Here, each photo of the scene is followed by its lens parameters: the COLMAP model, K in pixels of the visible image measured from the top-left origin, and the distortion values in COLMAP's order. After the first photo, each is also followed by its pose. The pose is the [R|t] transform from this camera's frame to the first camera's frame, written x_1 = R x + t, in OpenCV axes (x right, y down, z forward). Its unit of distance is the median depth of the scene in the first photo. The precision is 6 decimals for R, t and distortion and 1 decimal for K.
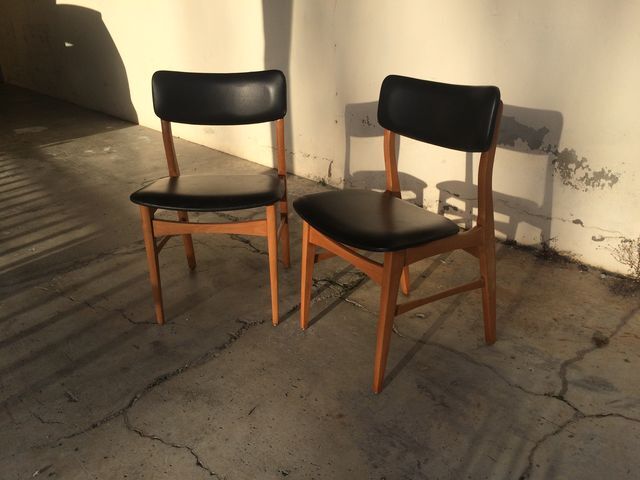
lens RADIAL K [[551.8, 0, 322.3], [0, 551.8, 244.0], [0, 0, 1]] dist [0.081685, -0.116548]
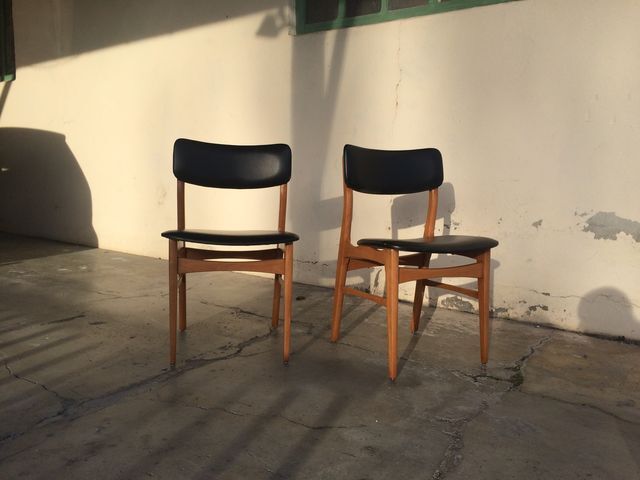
lens RADIAL K [[551.8, 0, 321.0], [0, 551.8, 238.0], [0, 0, 1]] dist [0.081685, -0.116548]
pose [[0.972009, 0.024531, 0.233658, -0.459904], [0.043847, 0.958120, -0.282991, 0.095697], [-0.230814, 0.285316, 0.930226, 0.180133]]
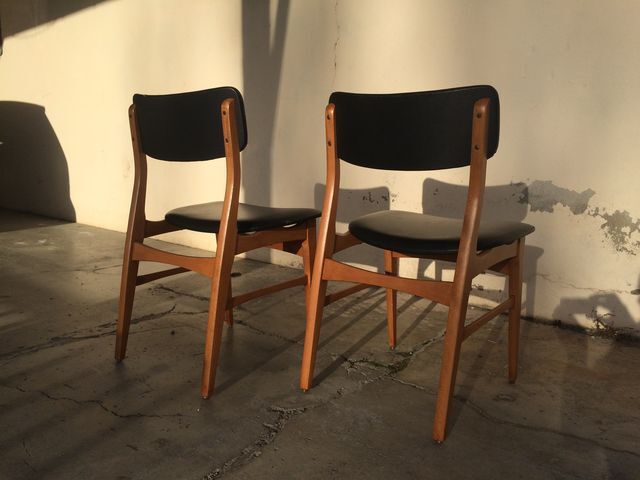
lens RADIAL K [[551.8, 0, 322.8], [0, 551.8, 240.5], [0, 0, 1]] dist [0.081685, -0.116548]
pose [[0.988177, 0.021274, 0.151833, -0.177621], [0.016563, 0.969717, -0.243669, 0.091387], [-0.152419, 0.243302, 0.957900, 0.212271]]
